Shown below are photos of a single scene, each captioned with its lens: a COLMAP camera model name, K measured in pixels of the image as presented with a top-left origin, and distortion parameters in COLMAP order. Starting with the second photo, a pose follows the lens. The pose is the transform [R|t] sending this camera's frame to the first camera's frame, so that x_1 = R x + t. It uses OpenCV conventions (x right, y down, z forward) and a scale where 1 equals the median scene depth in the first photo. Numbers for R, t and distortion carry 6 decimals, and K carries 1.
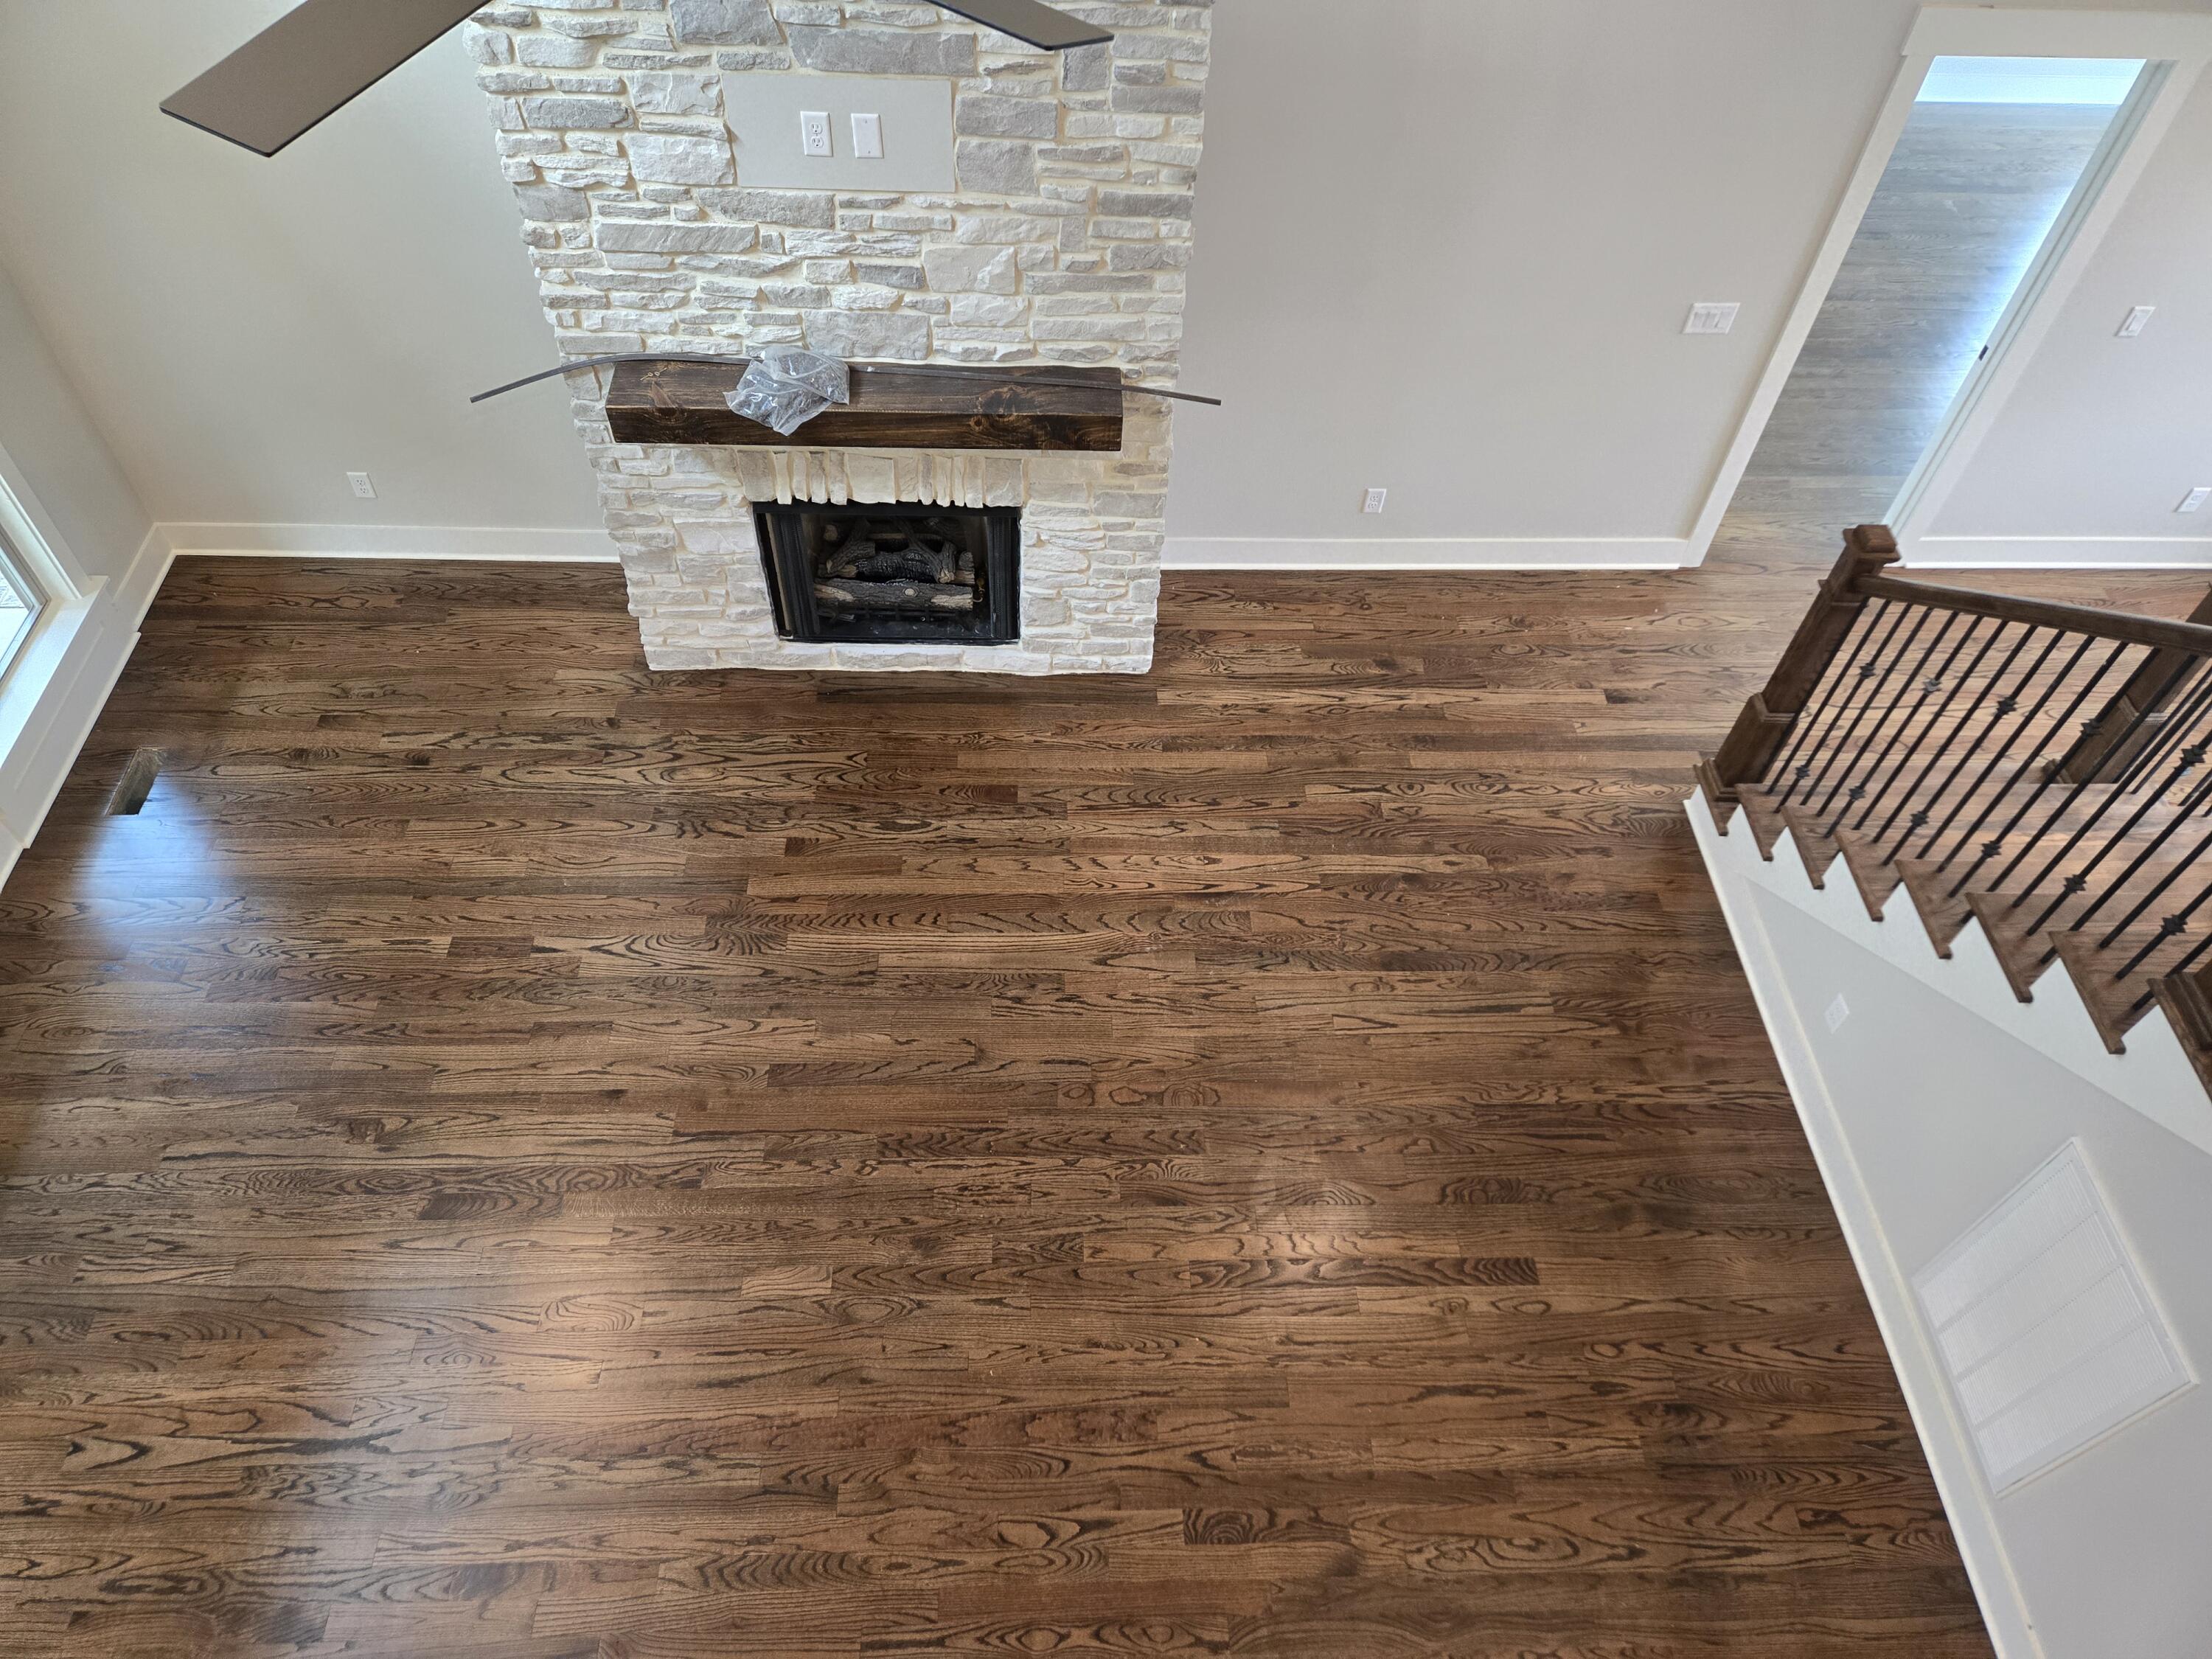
lens RADIAL K [[1480.3, 0, 1099.0], [0, 1480.3, 840.1], [0, 0, 1]] dist [0.097248, -0.082109]
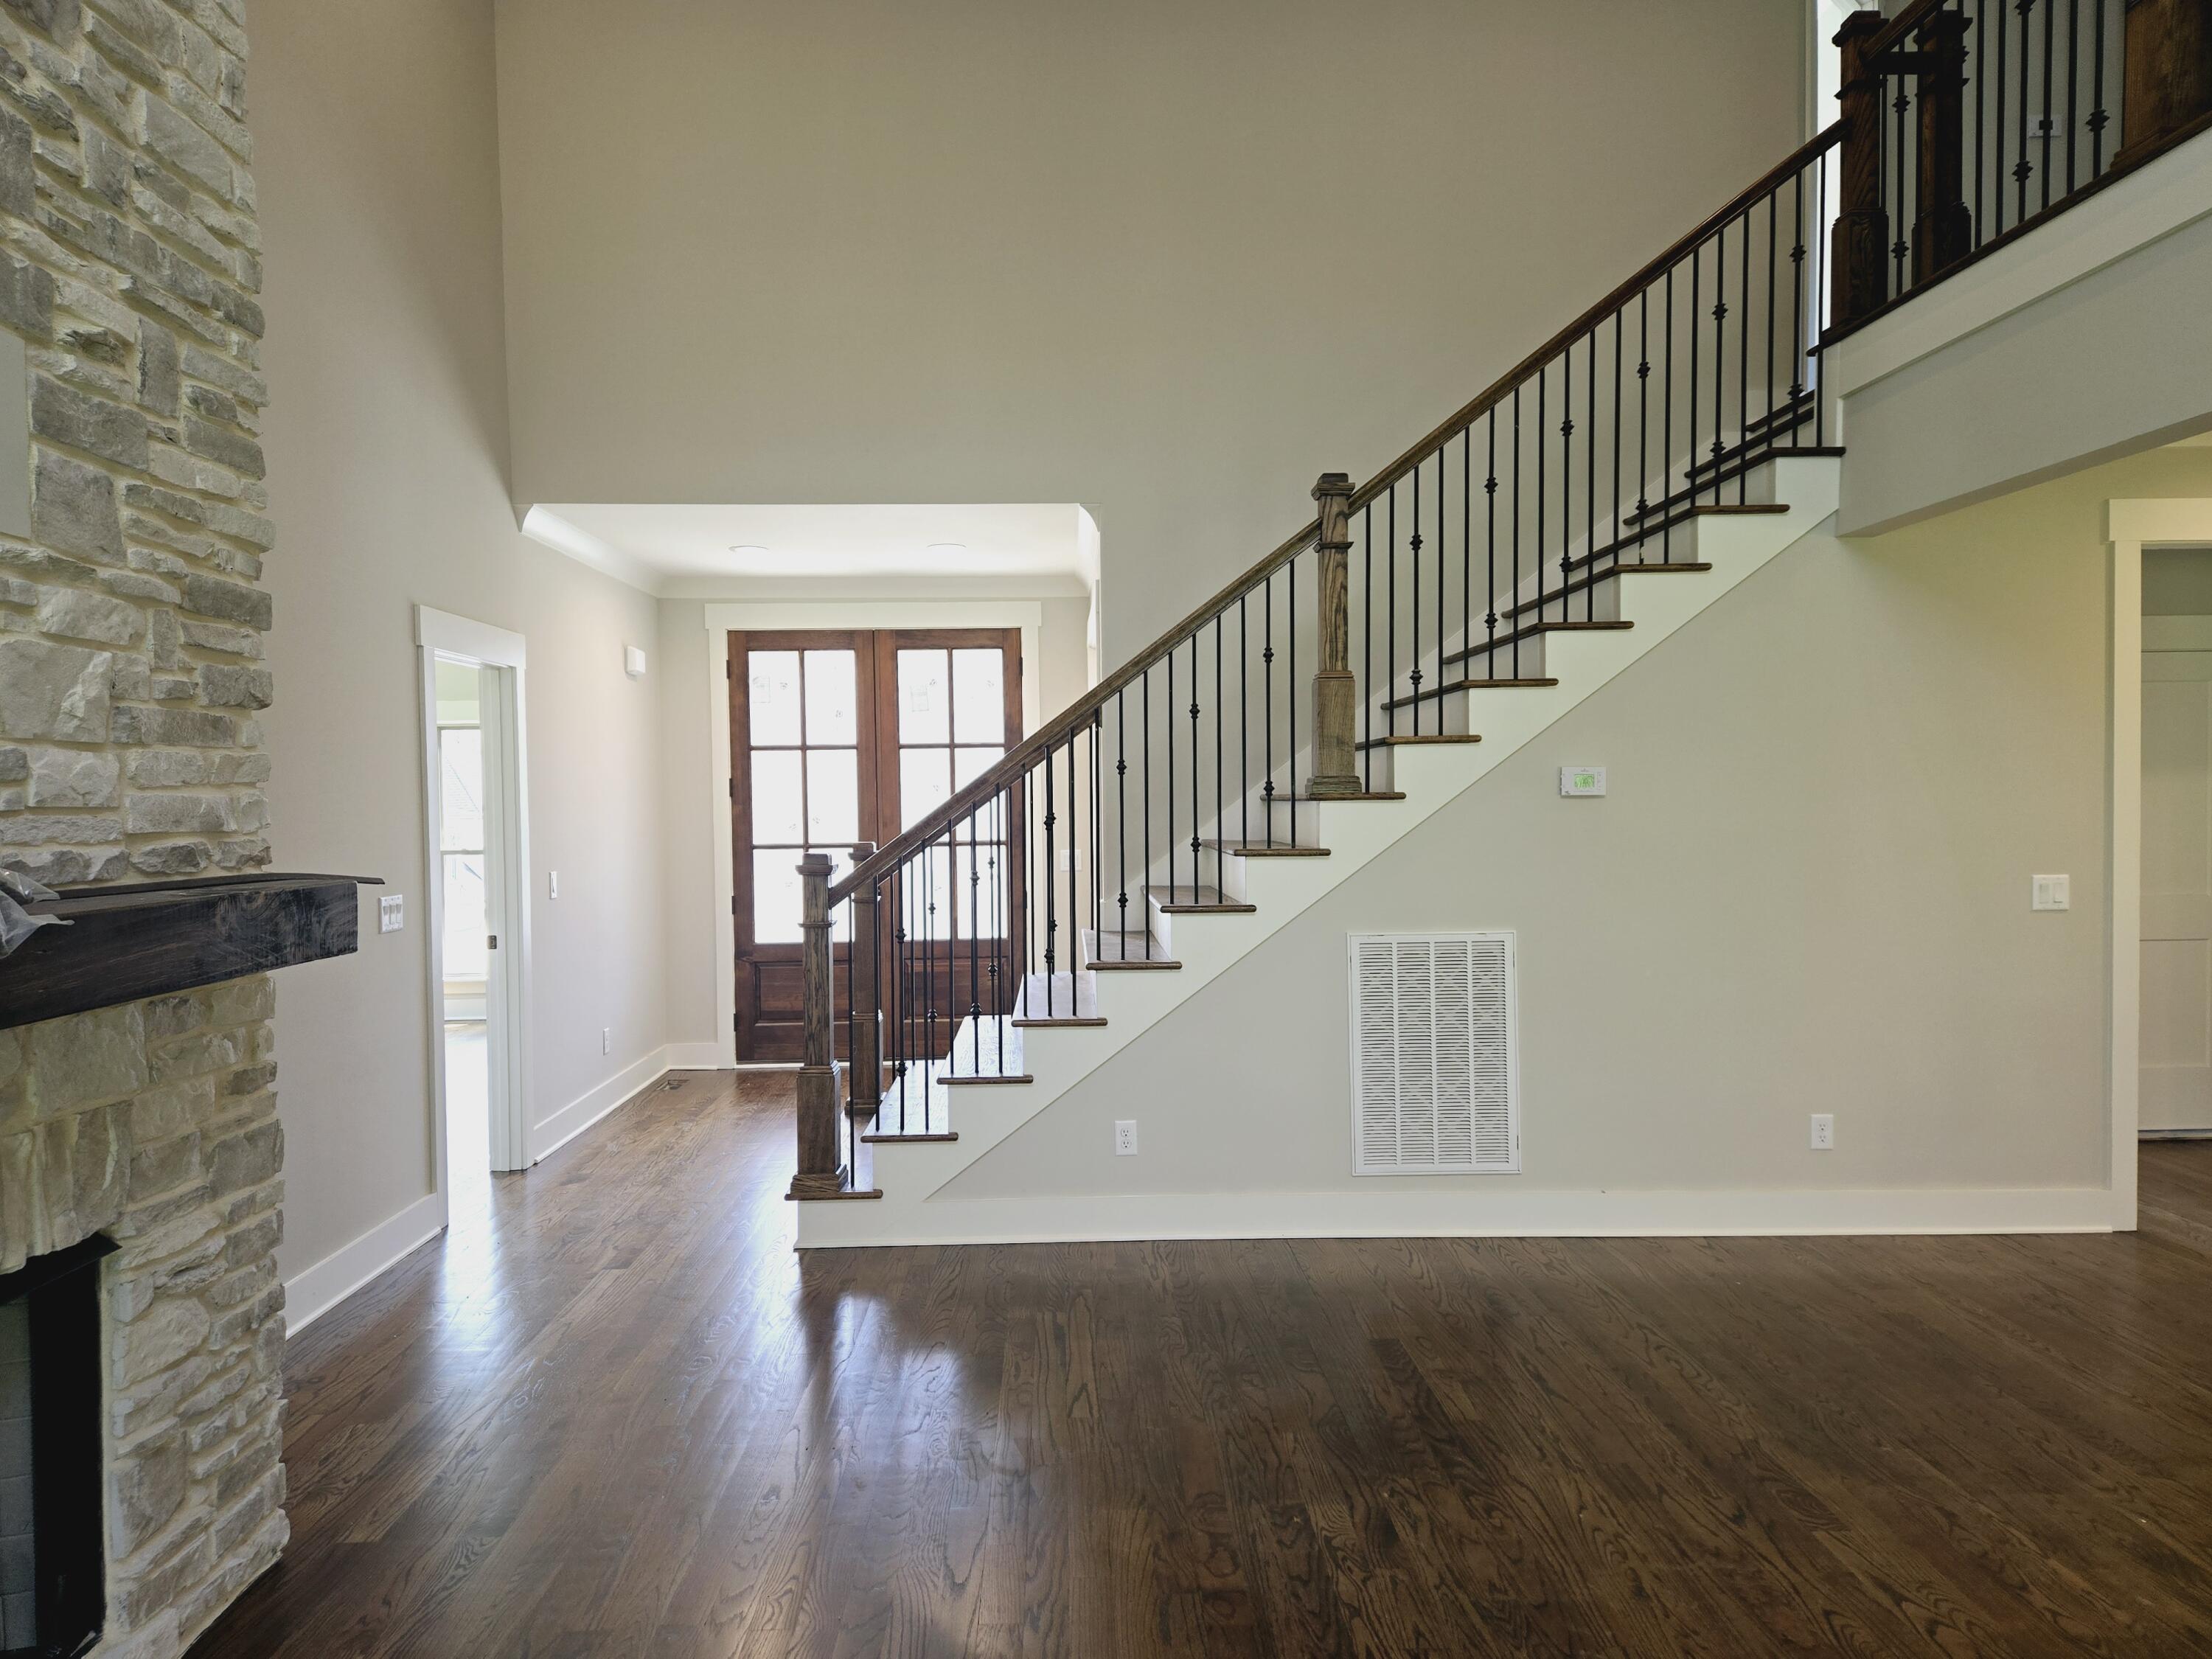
lens RADIAL K [[1480.3, 0, 1095.1], [0, 1480.3, 832.5], [0, 0, 1]] dist [0.097248, -0.082109]
pose [[0.005796, -0.059300, 0.998223, -0.607819], [0.791017, 0.610973, 0.031702, -0.077982], [-0.611767, 0.789427, 0.050449, 0.776799]]
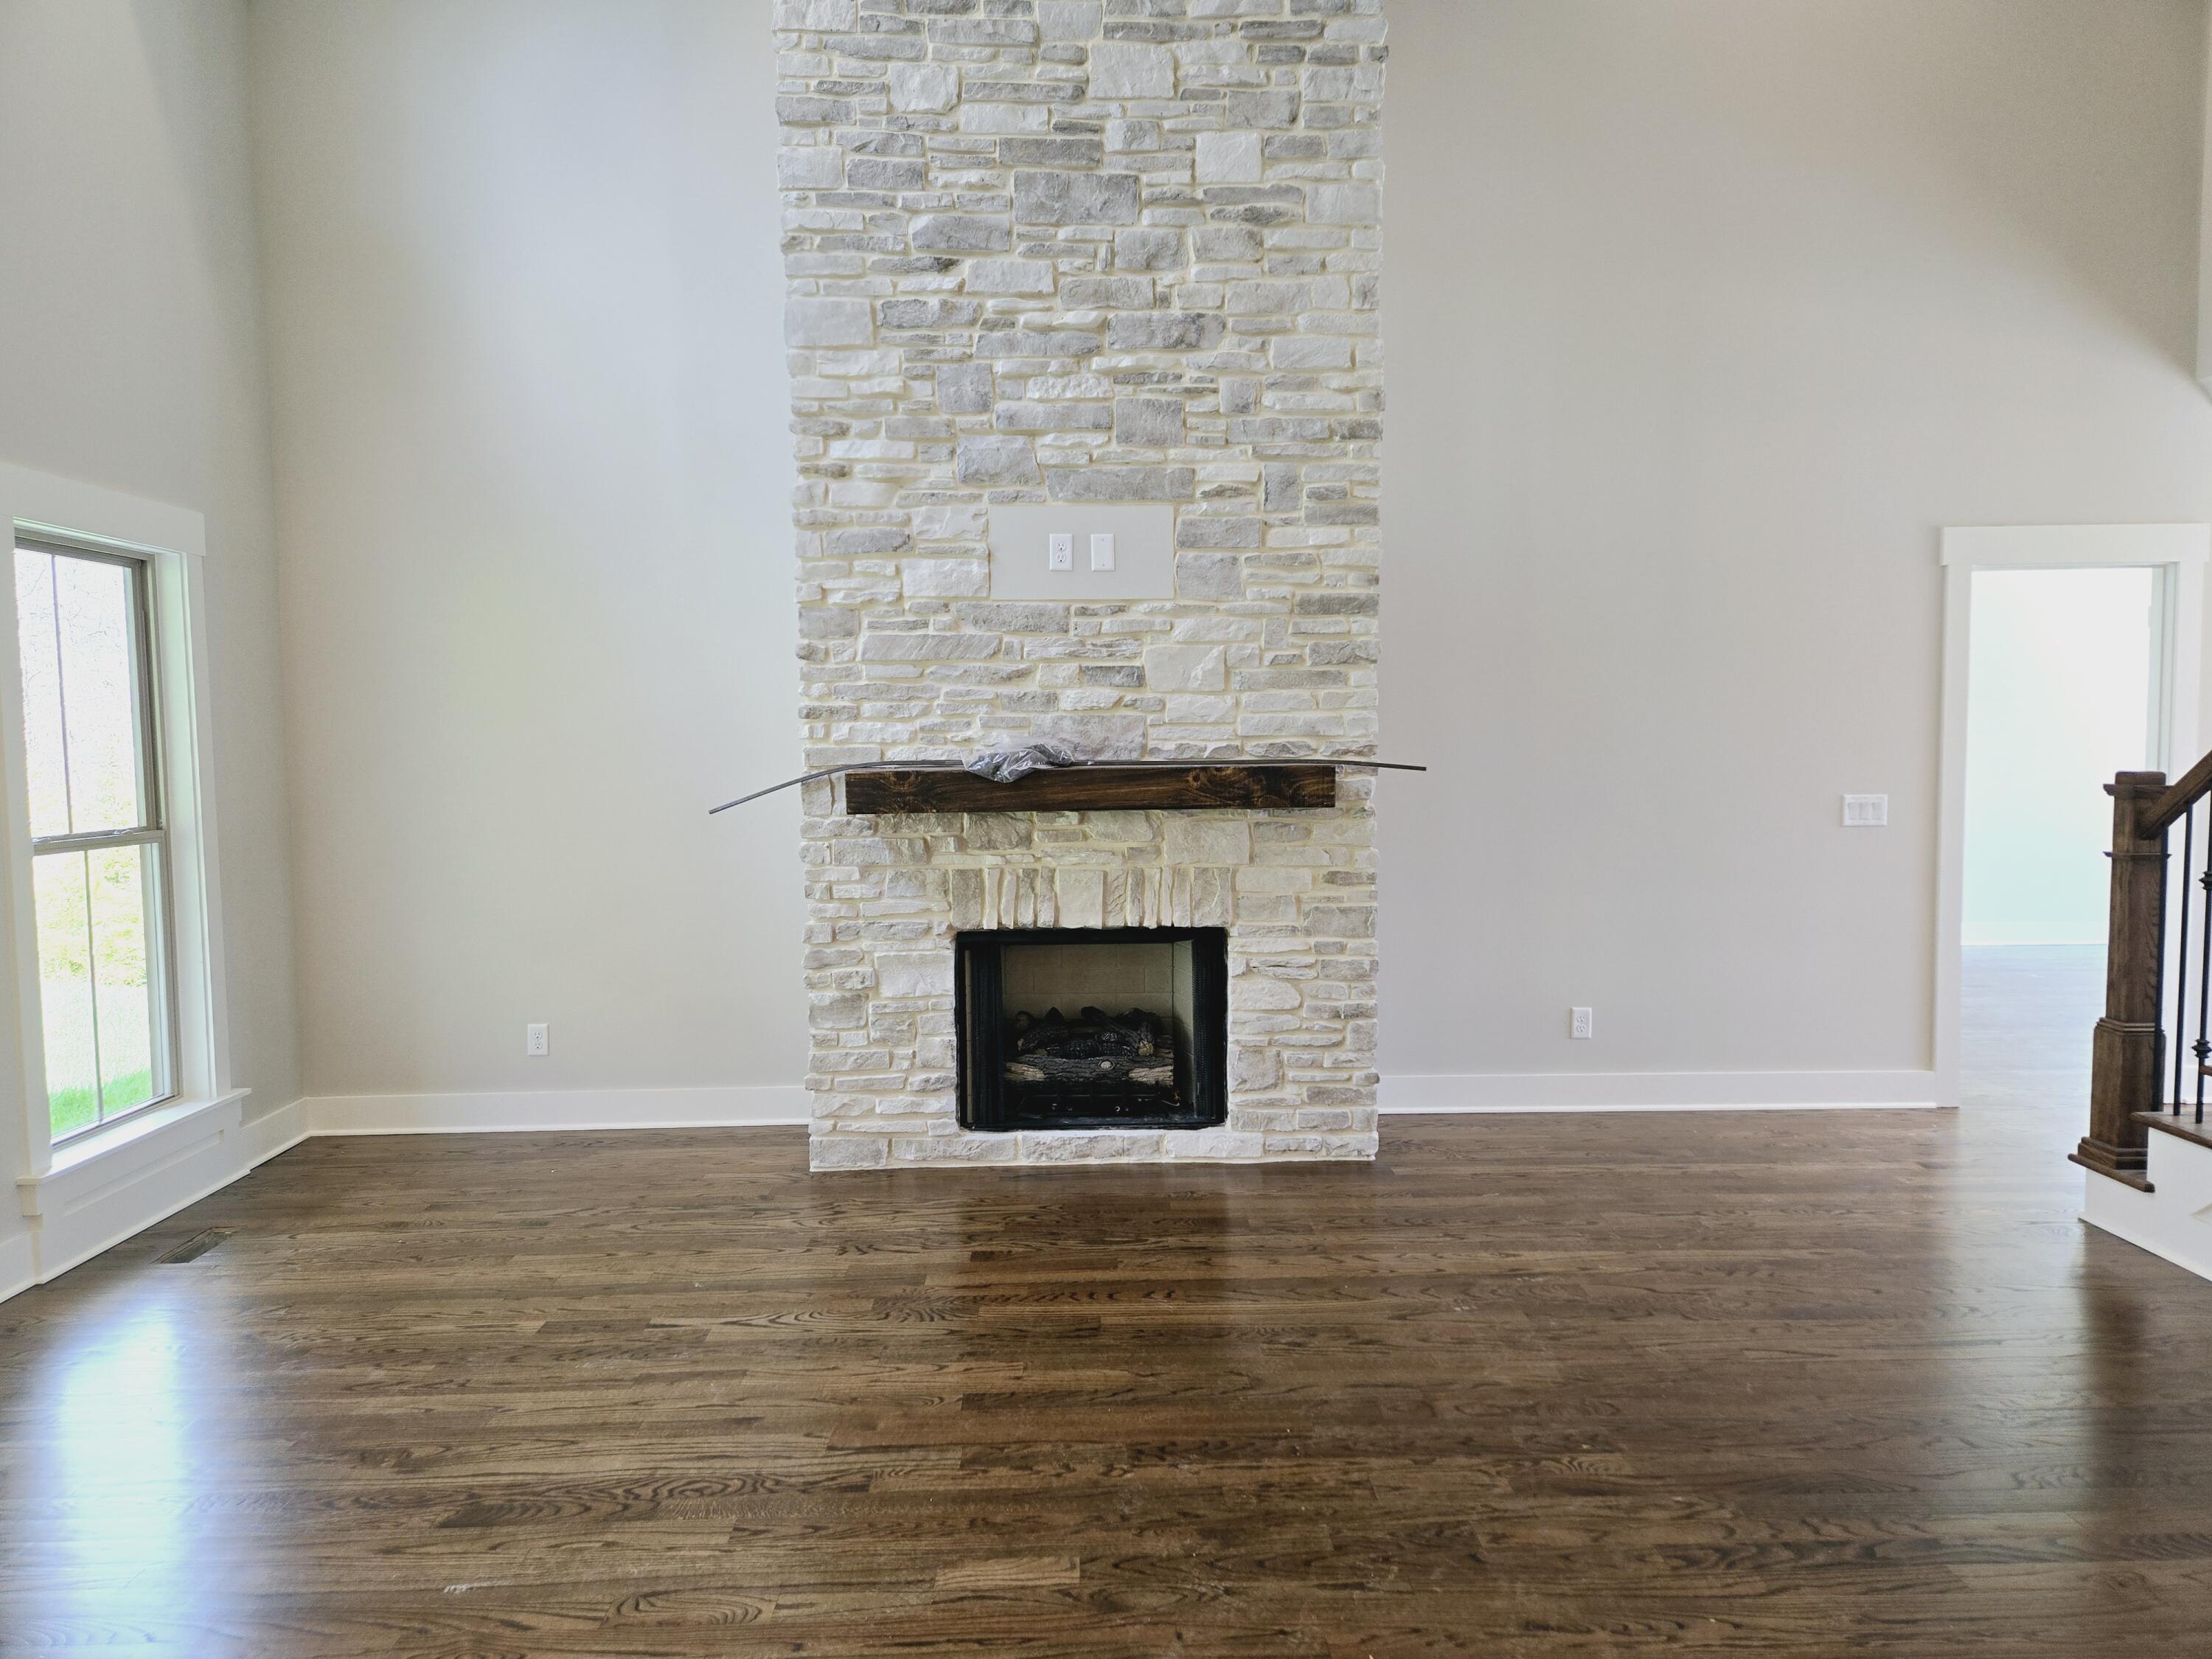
lens RADIAL K [[1480.3, 0, 1113.4], [0, 1480.3, 843.8], [0, 0, 1]] dist [0.097248, -0.082109]
pose [[0.998940, -0.045979, -0.002117, -0.140562], [0.029506, 0.675001, -0.737227, 0.515137], [0.035326, 0.736383, 0.675642, 0.340638]]
